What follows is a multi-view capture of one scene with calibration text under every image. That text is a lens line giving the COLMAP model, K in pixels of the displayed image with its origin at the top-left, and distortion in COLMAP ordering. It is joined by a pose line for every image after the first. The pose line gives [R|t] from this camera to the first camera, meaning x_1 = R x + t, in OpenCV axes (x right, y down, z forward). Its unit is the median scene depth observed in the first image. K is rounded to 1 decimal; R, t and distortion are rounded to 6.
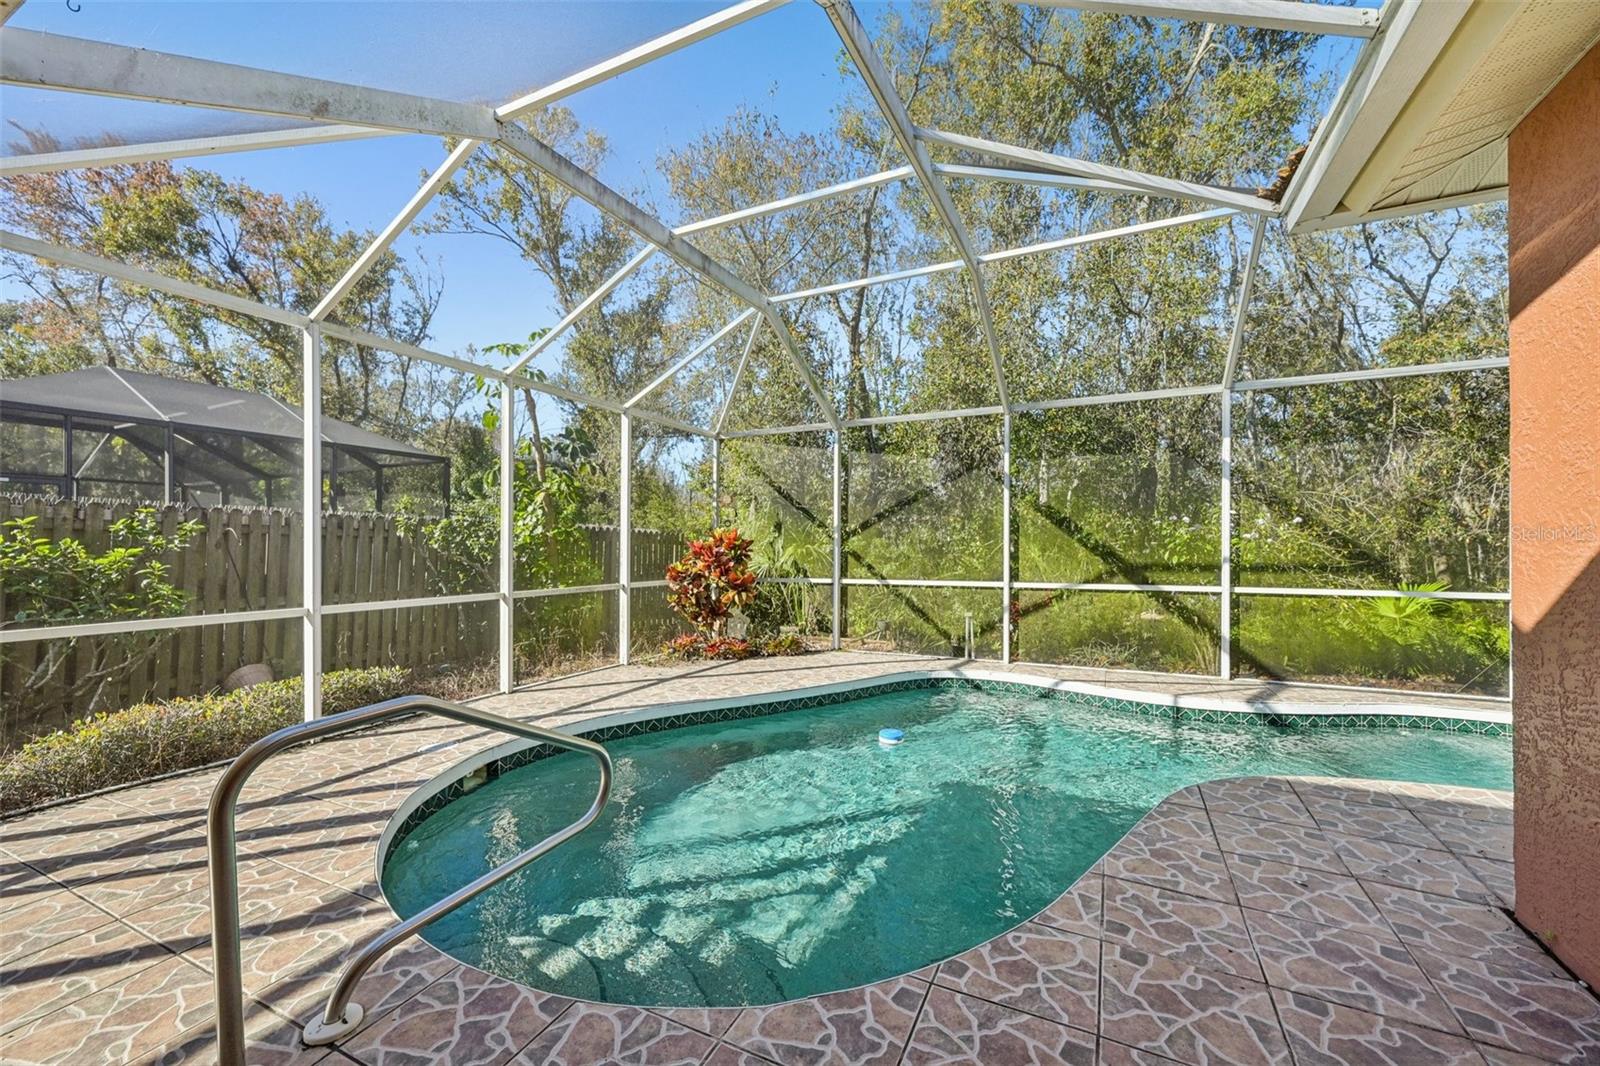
lens RADIAL K [[630.4, 0, 810.0], [0, 630.4, 547.8], [0, 0, 1]] dist [-0.001785, 0.000311]
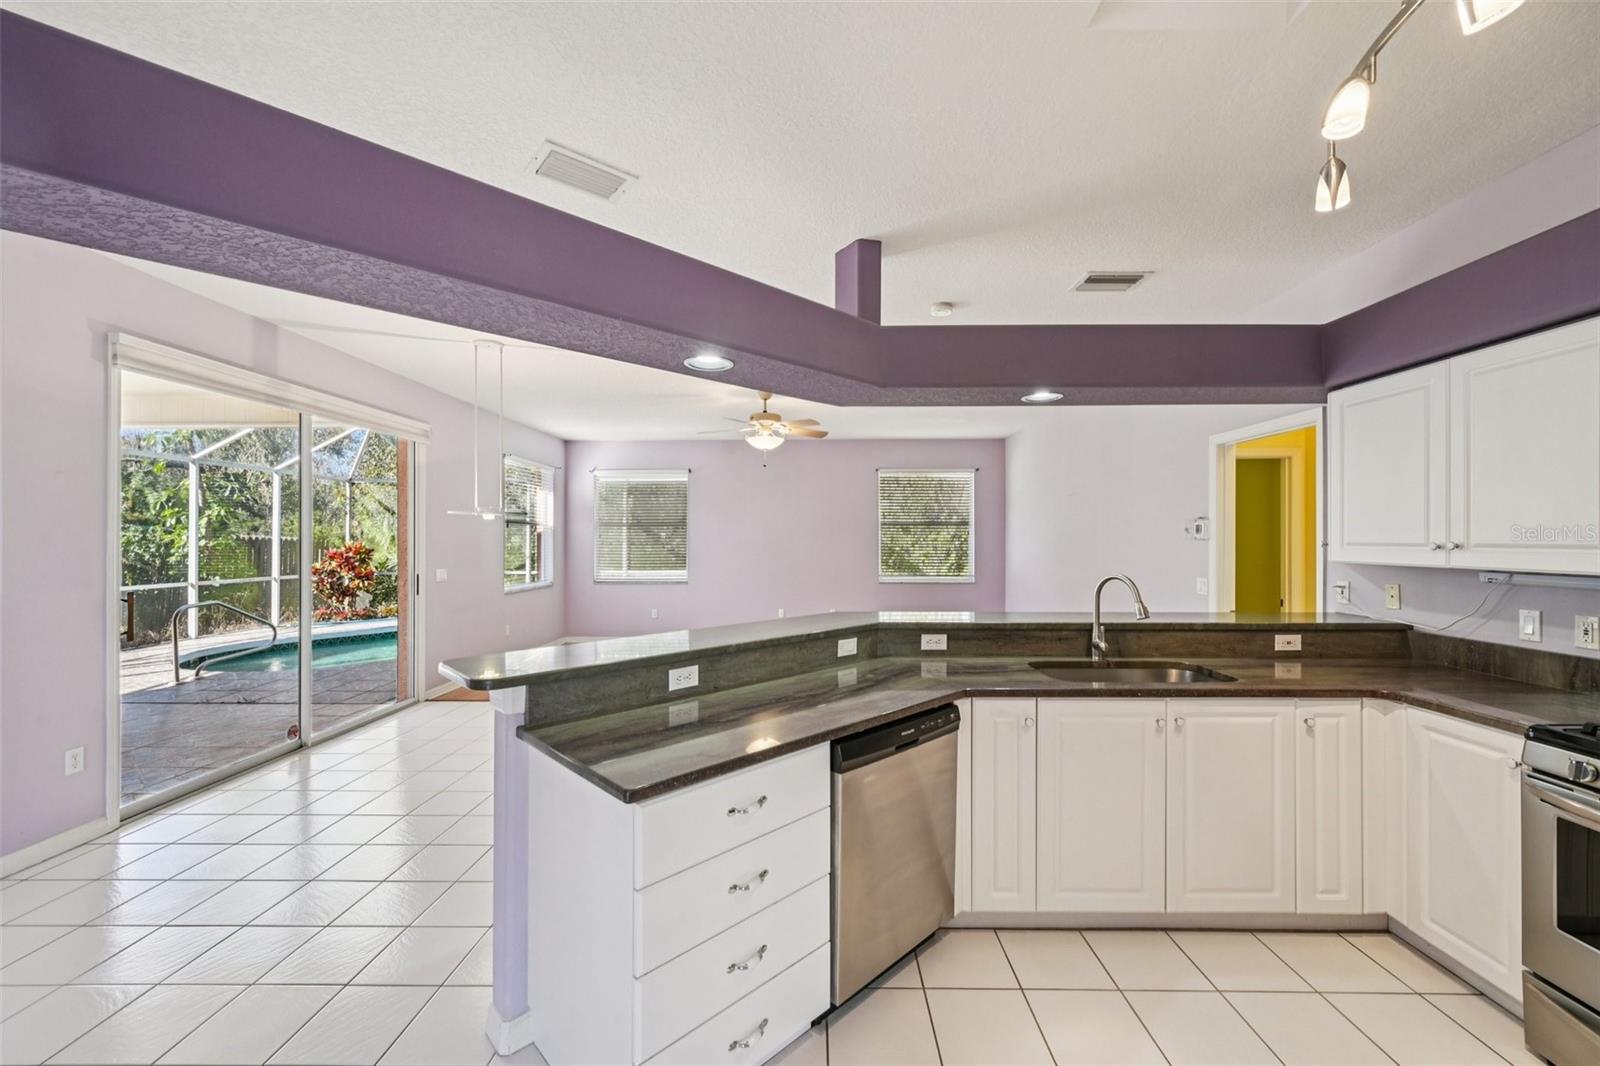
lens RADIAL K [[630.4, 0, 804.6], [0, 630.4, 539.0], [0, 0, 1]] dist [-0.001785, 0.000311]
pose [[0.912261, 0.000489, 0.409610, 0.310198], [0.001435, 0.999989, -0.004389, -0.034256], [-0.409607, 0.004592, 0.912250, -1.131888]]
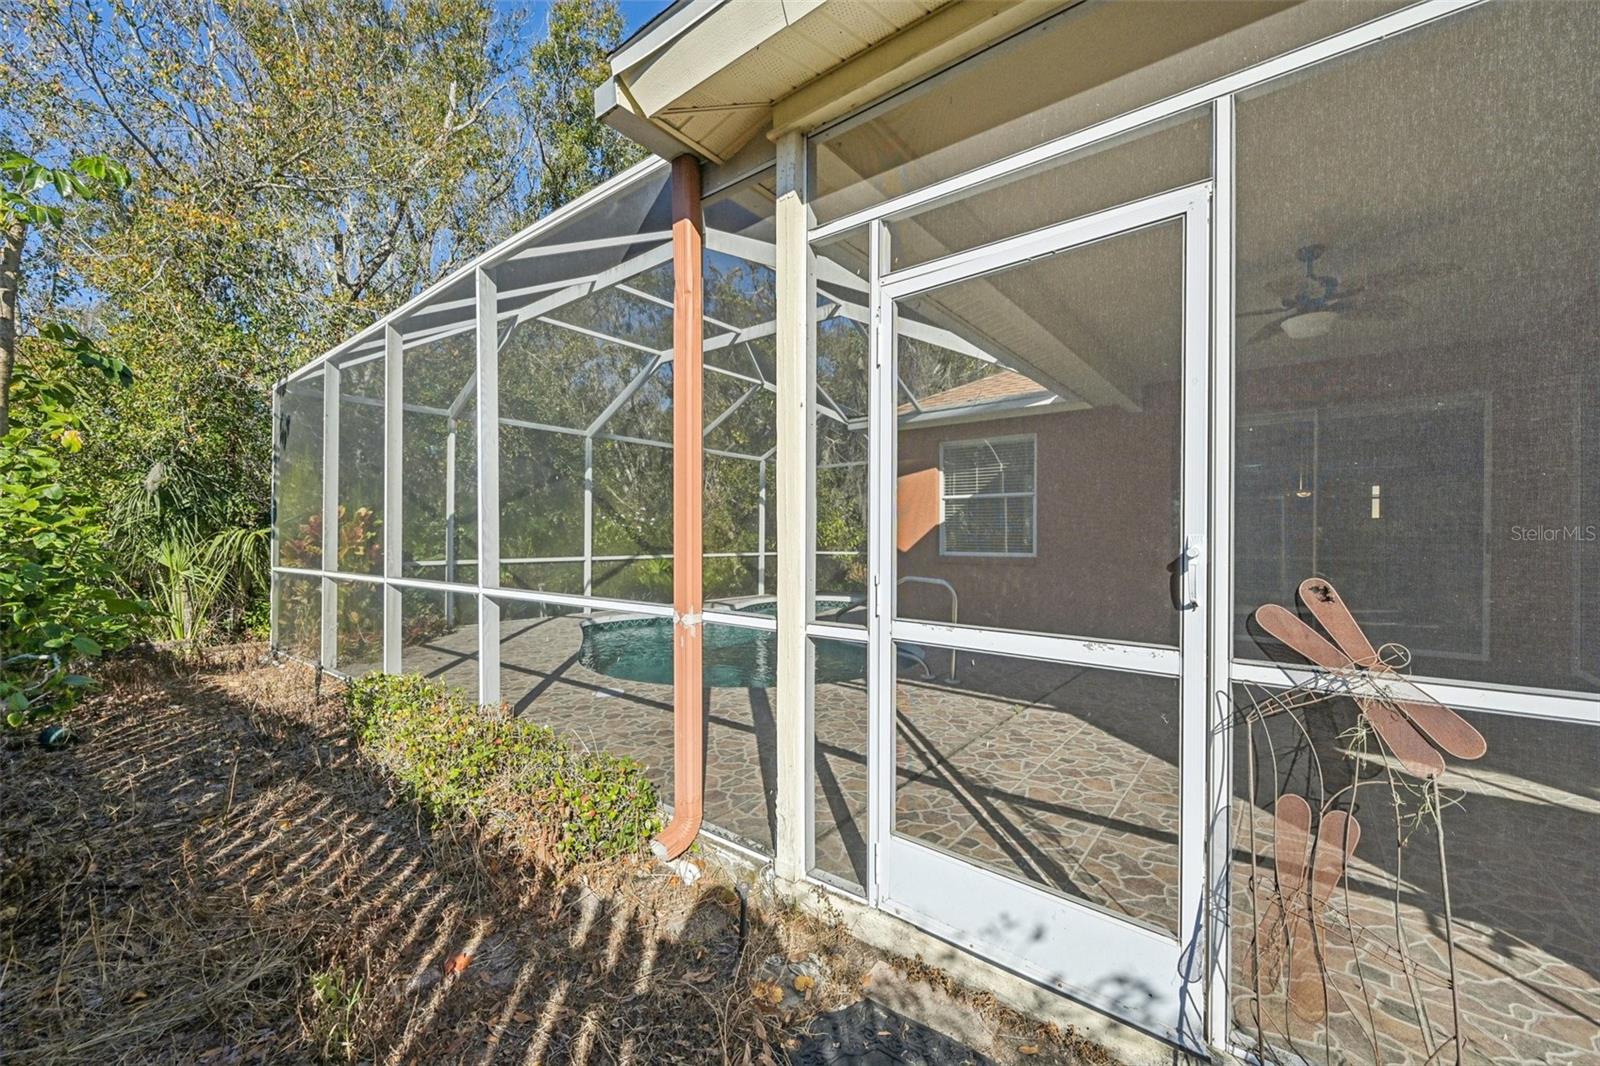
lens RADIAL K [[630.4, 0, 779.5], [0, 630.4, 543.4], [0, 0, 1]] dist [-0.001785, 0.000311]
pose [[0.239748, -0.003566, 0.970829, -1.005902], [0.000075, 0.999993, 0.003655, 0.018770], [-0.970835, -0.000803, 0.239747, 0.242075]]
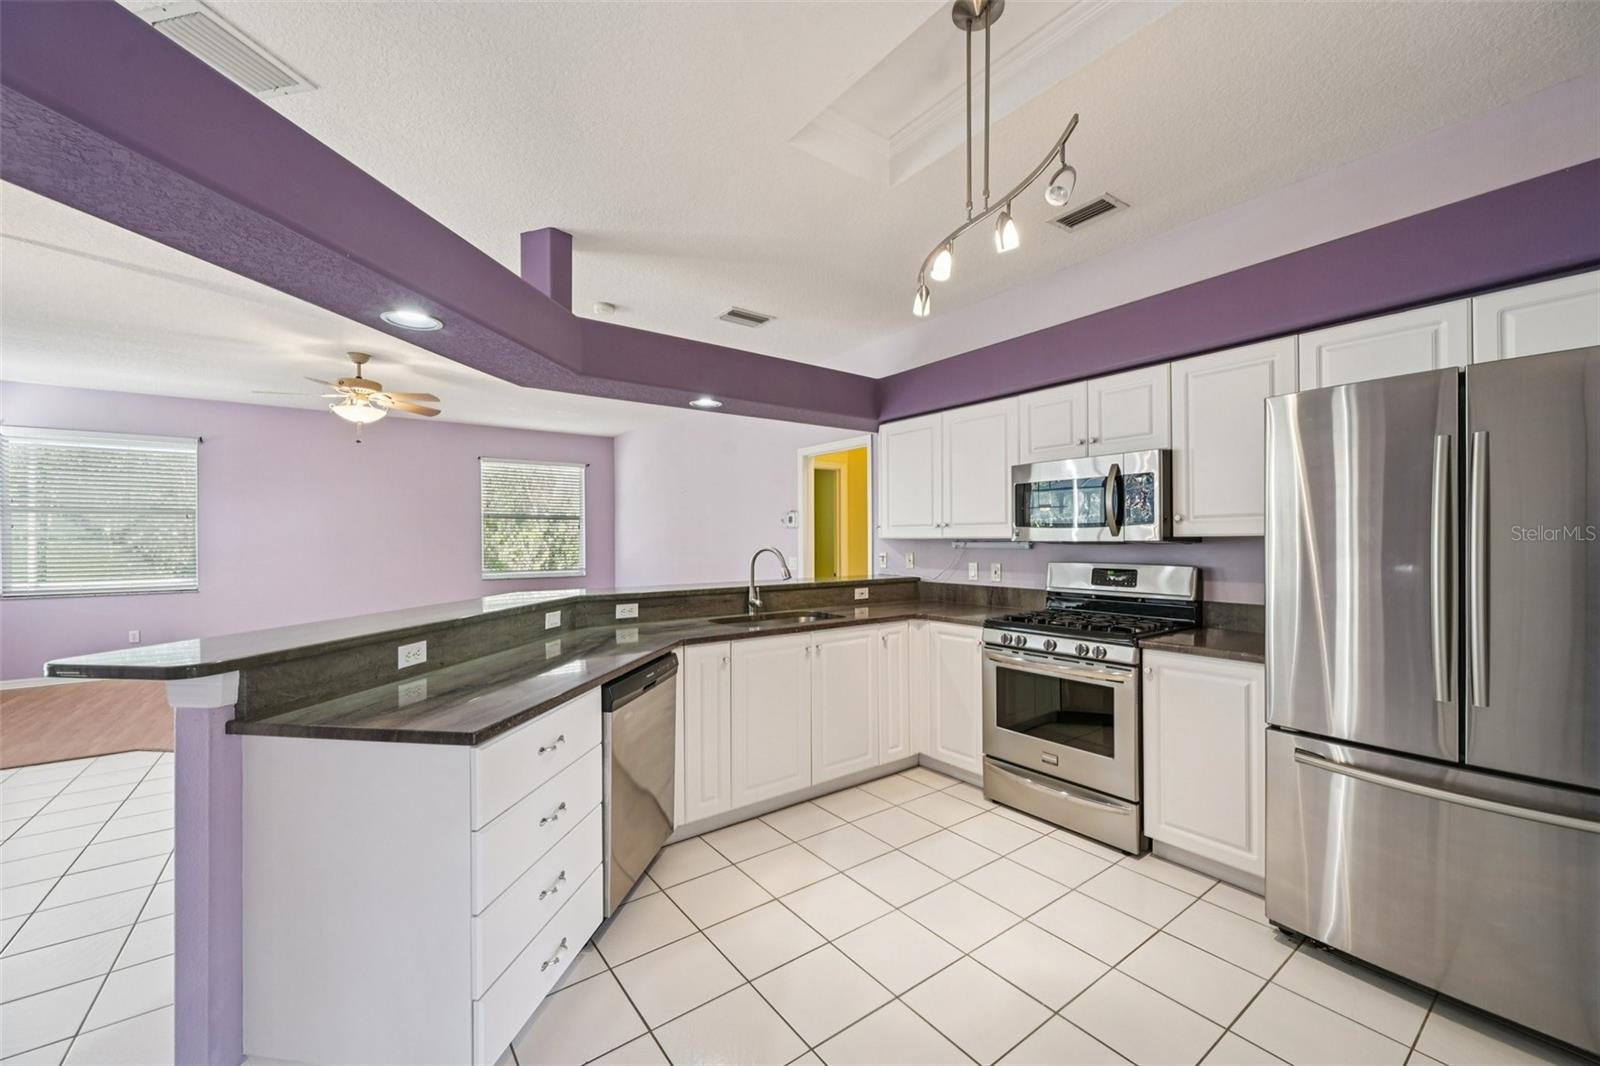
lens RADIAL K [[630.4, 0, 804.2], [0, 630.4, 539.9], [0, 0, 1]] dist [-0.001785, 0.000311]
pose [[0.469997, -0.001121, 0.882667, 0.209170], [0.008116, 0.999962, -0.003052, -0.017268], [-0.882631, 0.008598, 0.469989, -1.119716]]
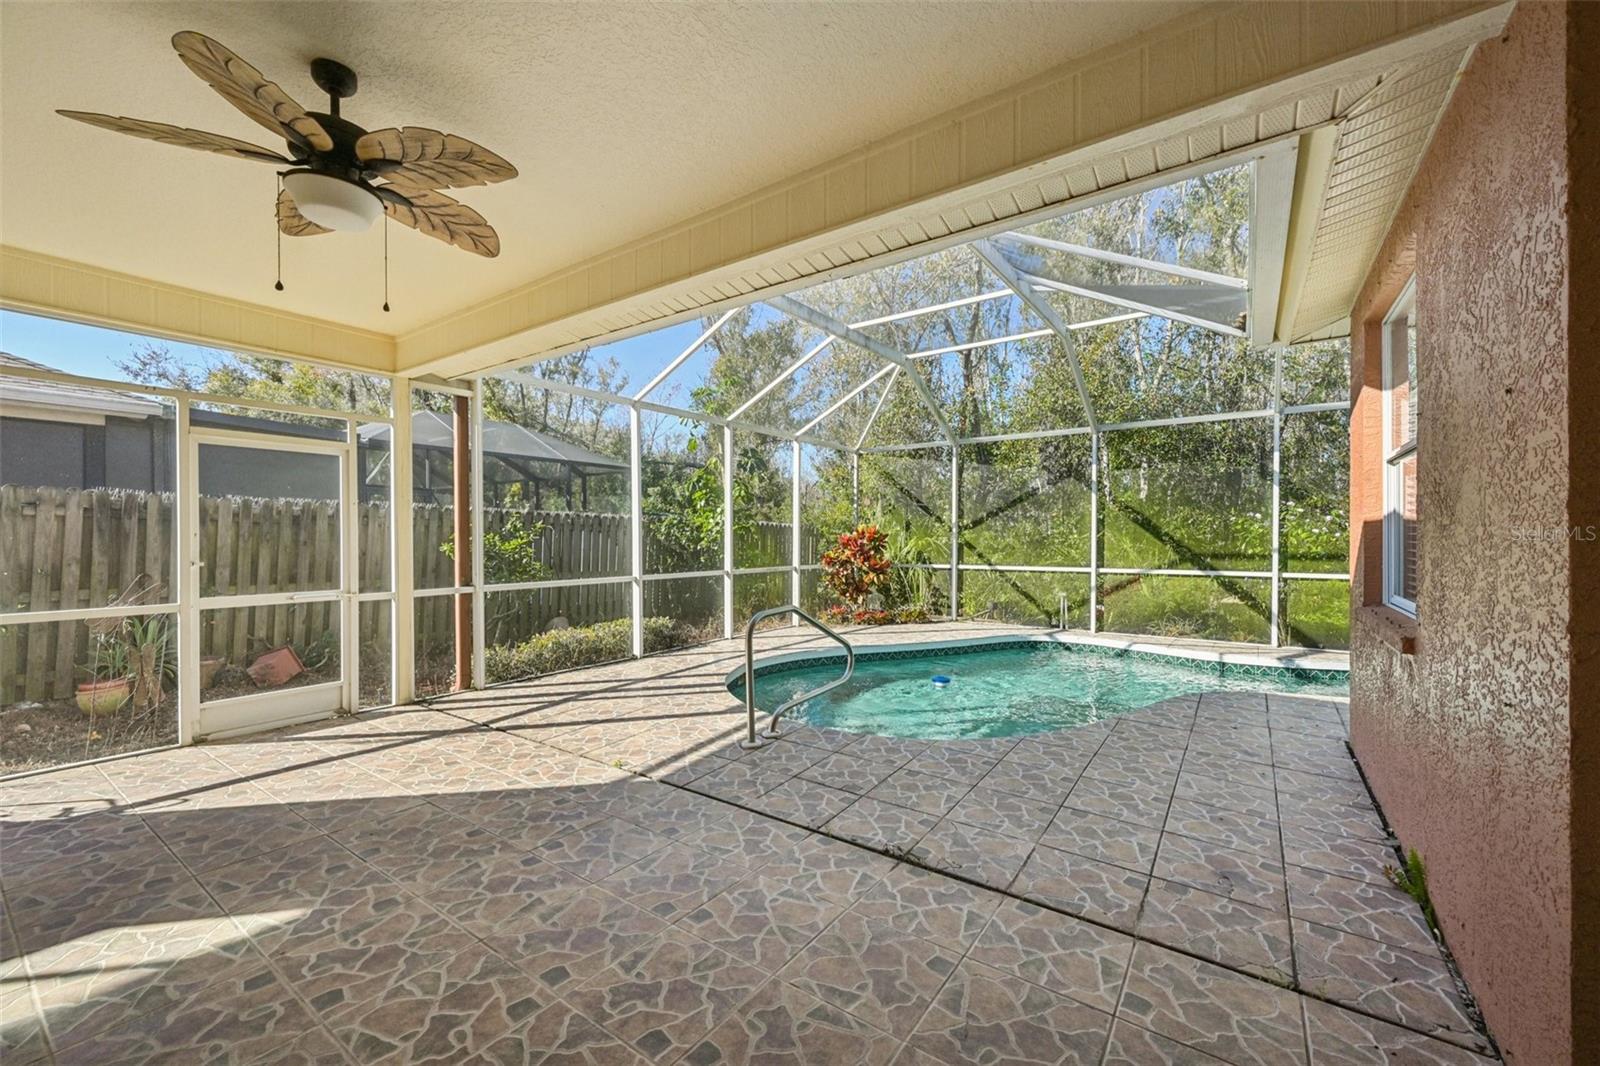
lens RADIAL K [[630.4, 0, 802.0], [0, 630.4, 545.9], [0, 0, 1]] dist [-0.001785, 0.000311]
pose [[0.985618, 0.005807, -0.168890, -0.054988], [-0.003571, 0.999902, 0.013538, -0.005858], [0.168952, -0.012740, 0.985542, -0.360041]]
